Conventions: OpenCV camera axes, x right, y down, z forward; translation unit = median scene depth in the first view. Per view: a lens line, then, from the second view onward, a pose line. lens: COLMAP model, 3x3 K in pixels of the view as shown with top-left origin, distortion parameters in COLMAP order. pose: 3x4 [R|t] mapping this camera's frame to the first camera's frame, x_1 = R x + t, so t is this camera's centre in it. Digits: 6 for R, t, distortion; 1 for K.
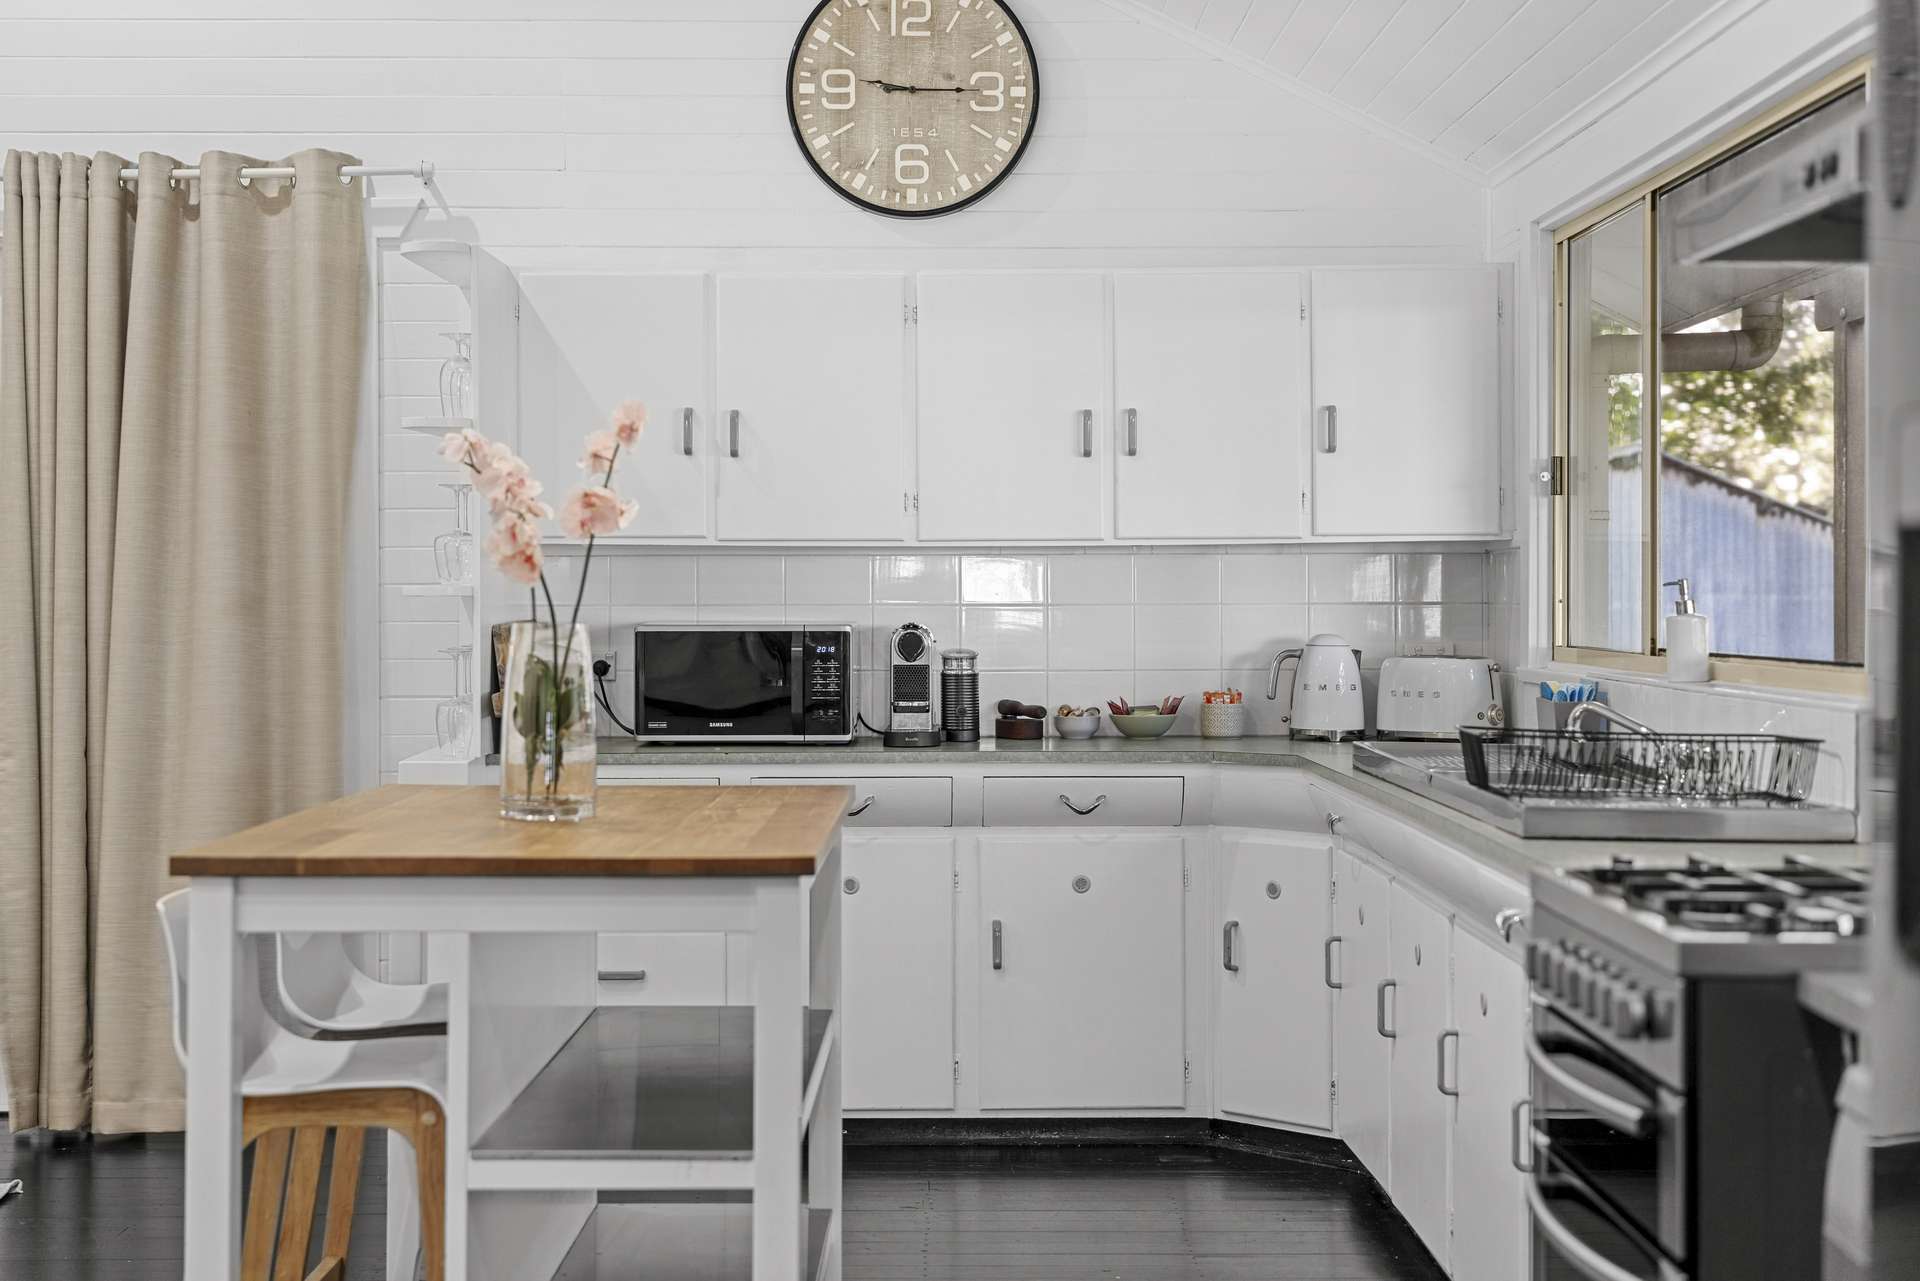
lens RADIAL K [[2753.2, 0, 967.6], [0, 2753.2, 575.0], [0, 0, 1]] dist [0.090003, 0.000000]
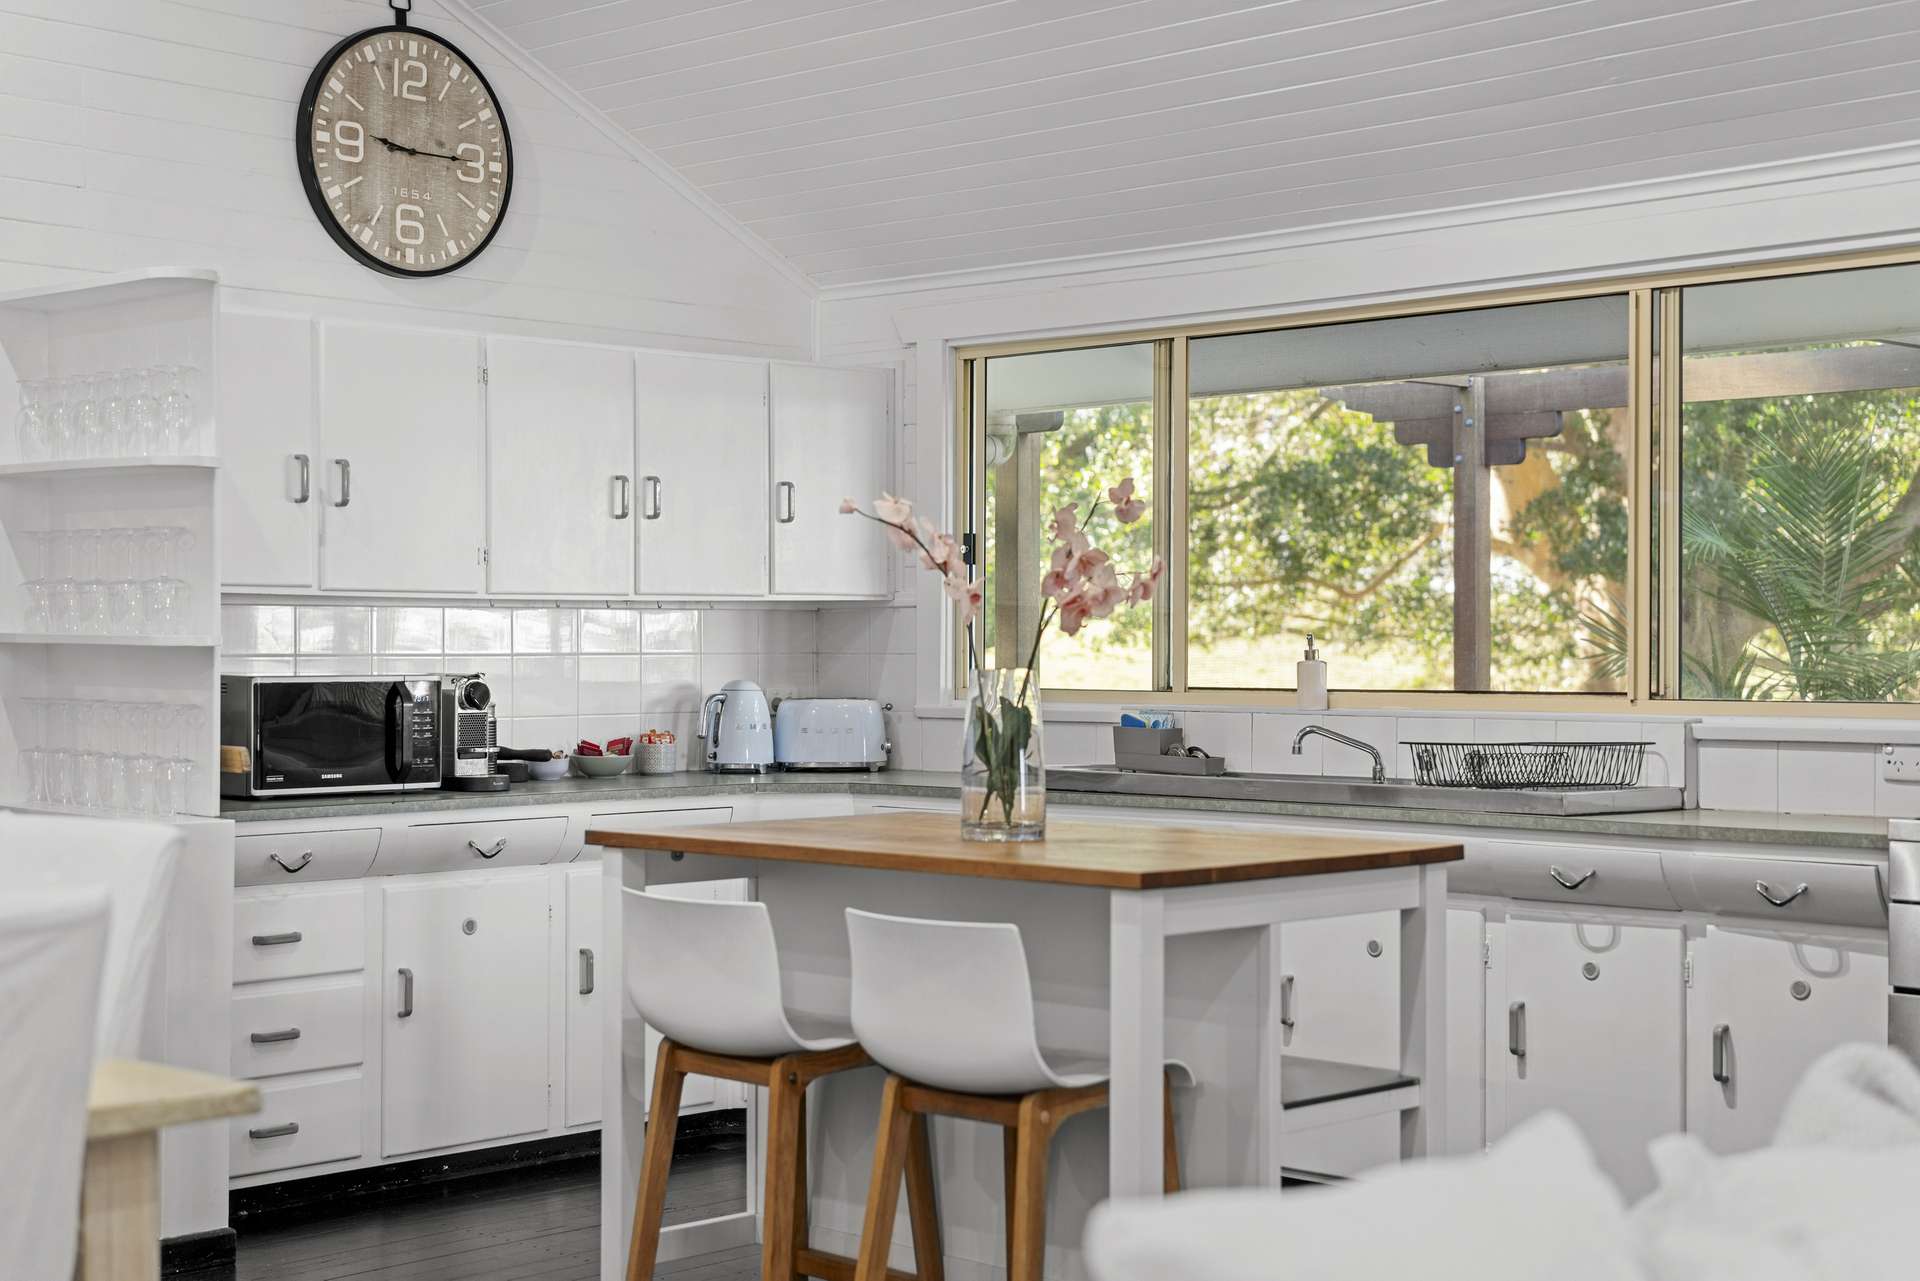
lens RADIAL K [[2753.2, 0, 960.7], [0, 2753.2, 643.8], [0, 0, 1]] dist [0.090003, 0.000000]
pose [[0.699027, 0.001246, 0.715095, -0.611982], [-0.005573, 0.999978, 0.003705, 0.001705], [-0.715074, -0.006576, 0.699018, 0.135225]]
